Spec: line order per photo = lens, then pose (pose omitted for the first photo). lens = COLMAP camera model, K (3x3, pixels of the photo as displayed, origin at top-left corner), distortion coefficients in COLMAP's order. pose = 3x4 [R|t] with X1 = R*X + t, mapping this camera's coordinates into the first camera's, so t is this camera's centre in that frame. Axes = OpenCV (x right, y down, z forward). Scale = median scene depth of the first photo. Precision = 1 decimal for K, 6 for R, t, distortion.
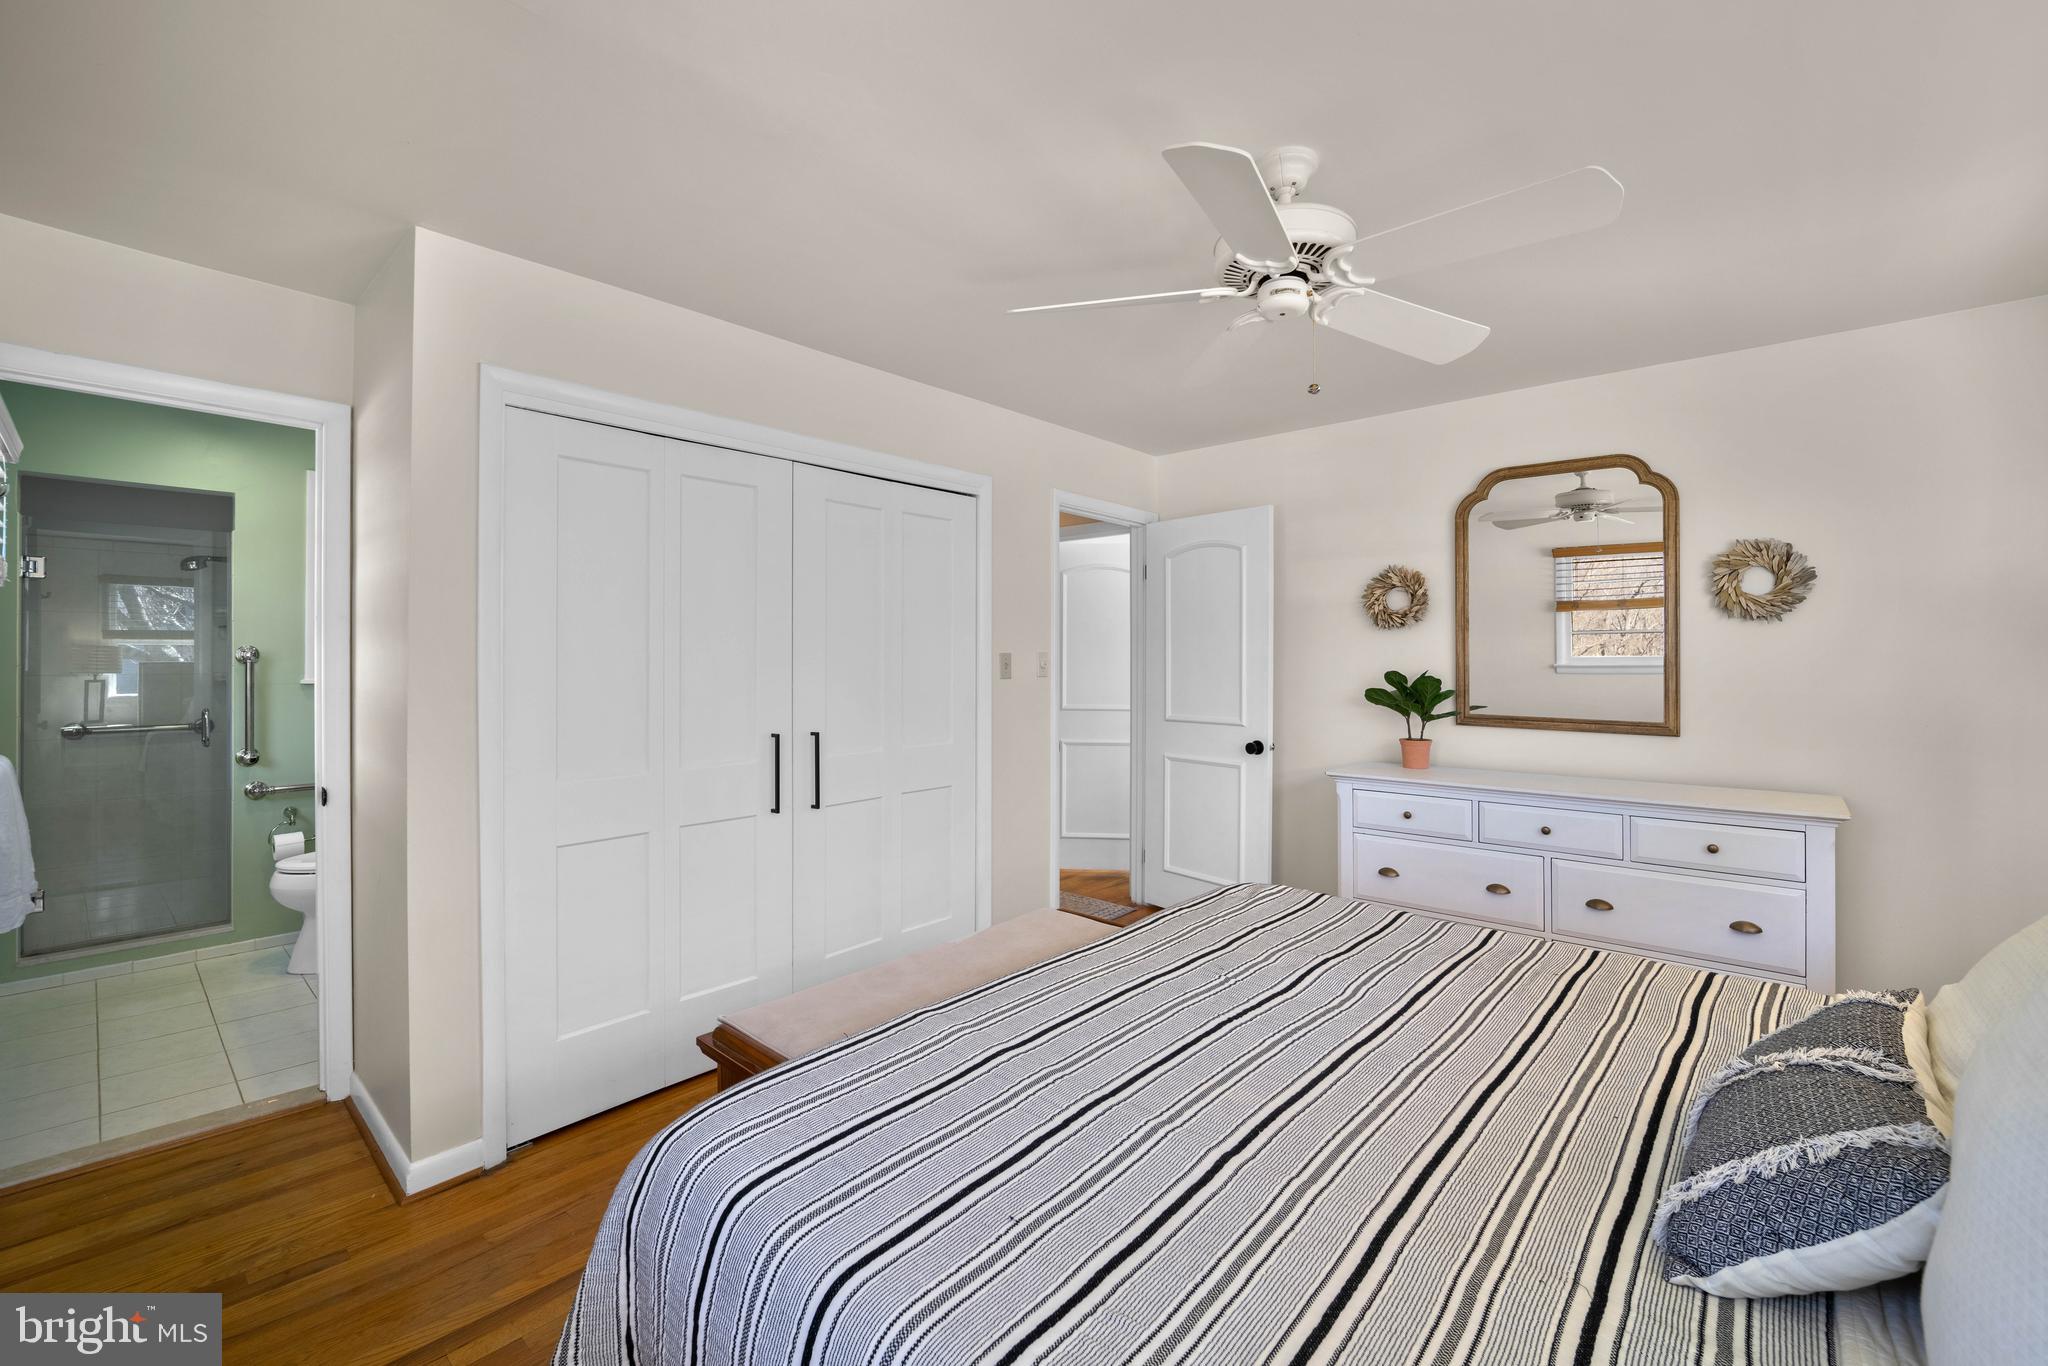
lens RADIAL K [[836.9, 0, 1035.1], [0, 836.9, 674.7], [0, 0, 1]] dist [-0.016755, -0.003088]
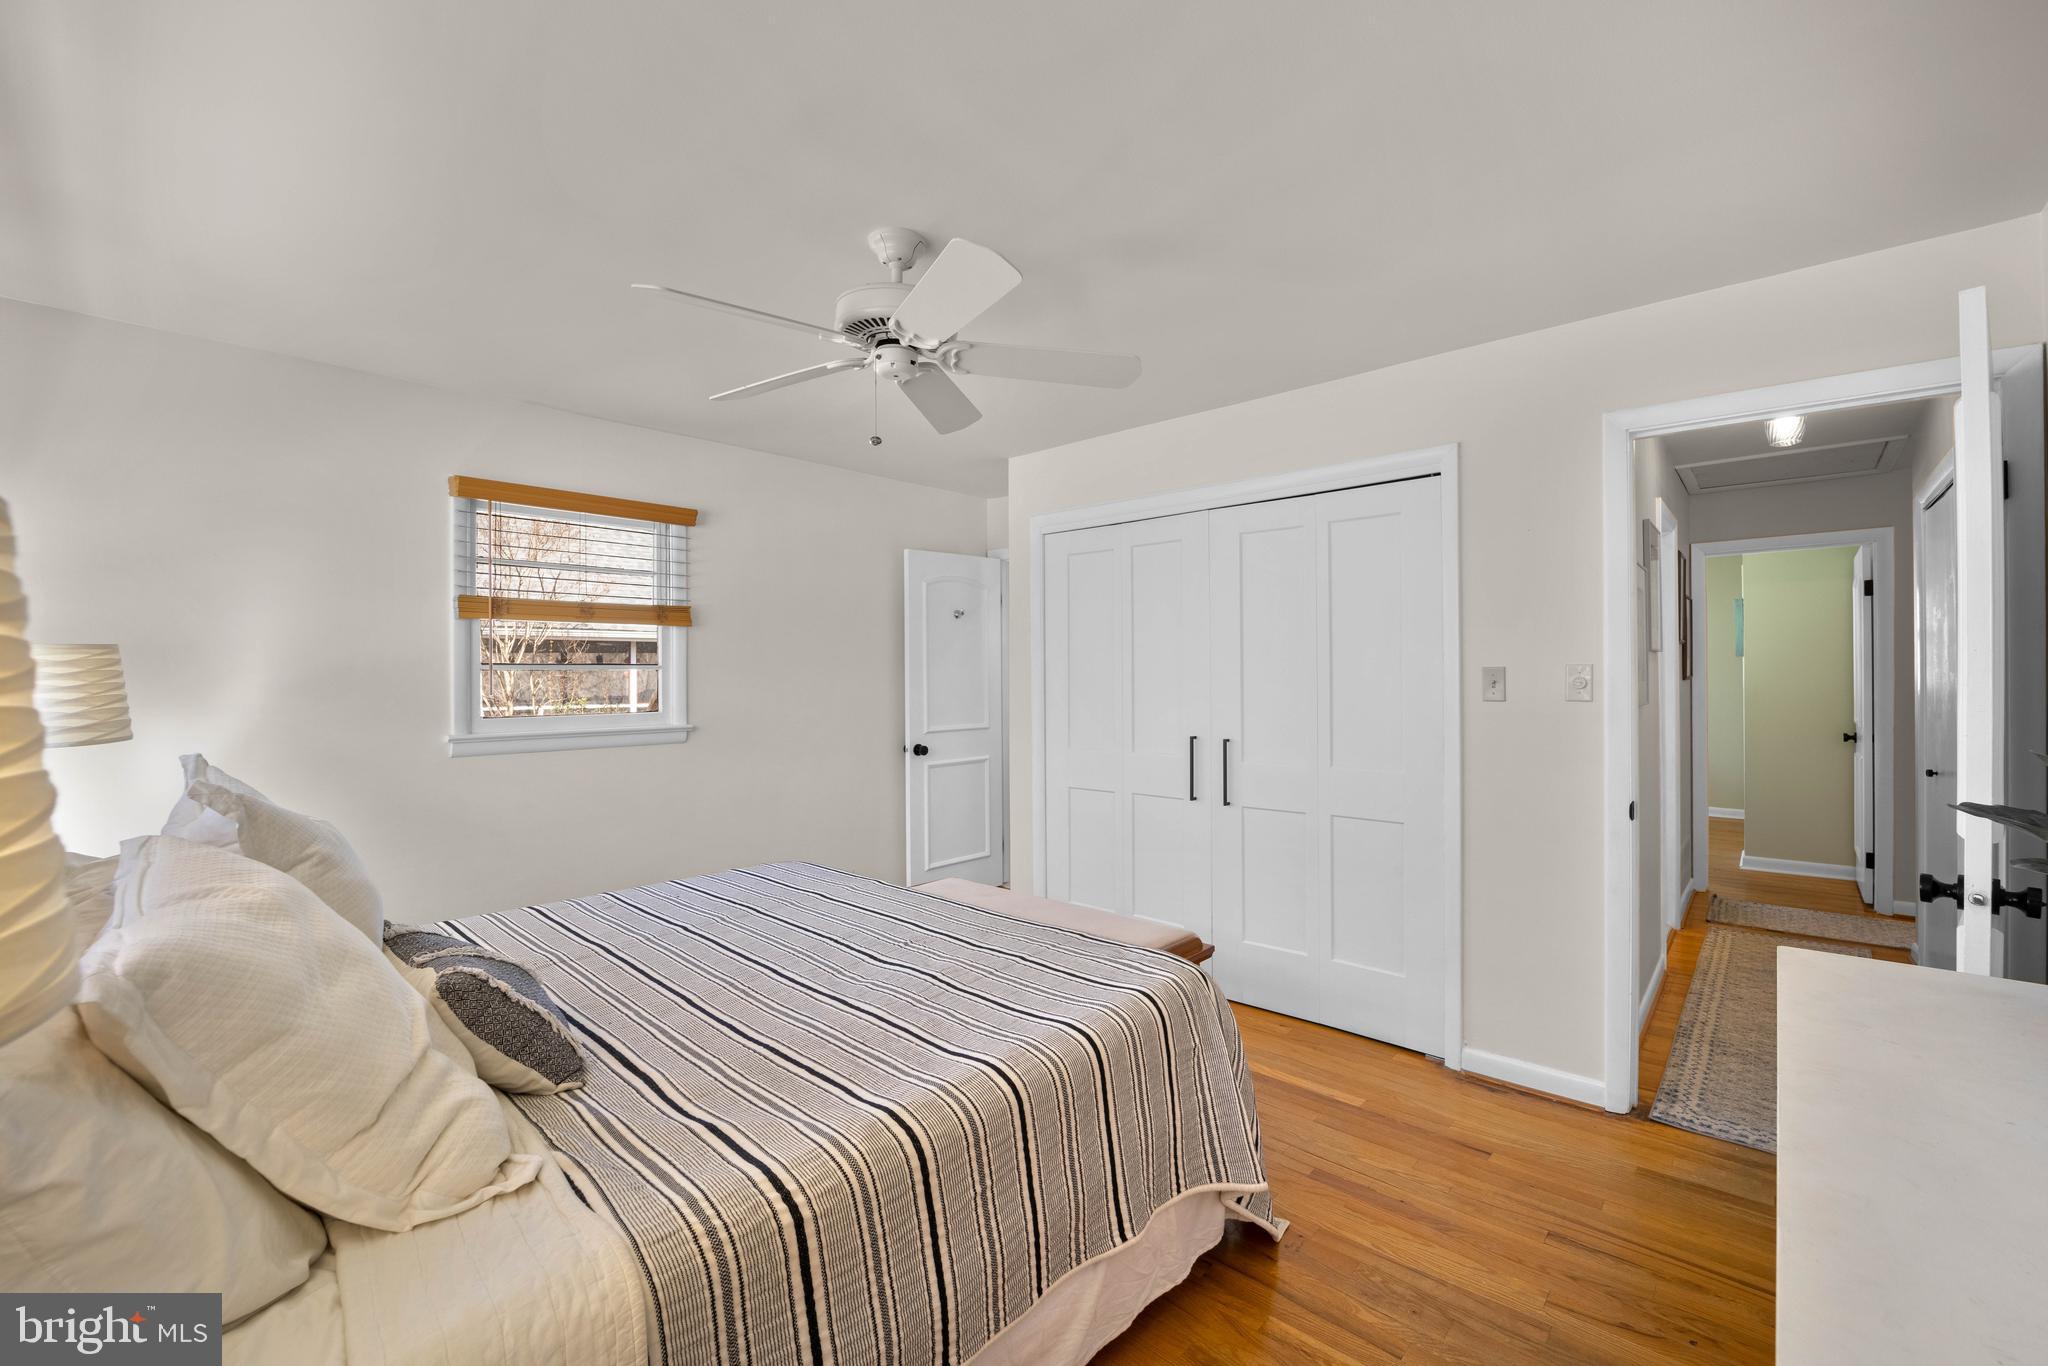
lens RADIAL K [[836.9, 0, 1035.3], [0, 836.9, 677.7], [0, 0, 1]] dist [-0.016755, -0.003088]
pose [[-0.003542, 0.003180, -0.999989, 1.030283], [-0.013358, 0.999906, 0.003227, -0.020001], [0.999905, 0.013369, -0.003499, 0.847954]]
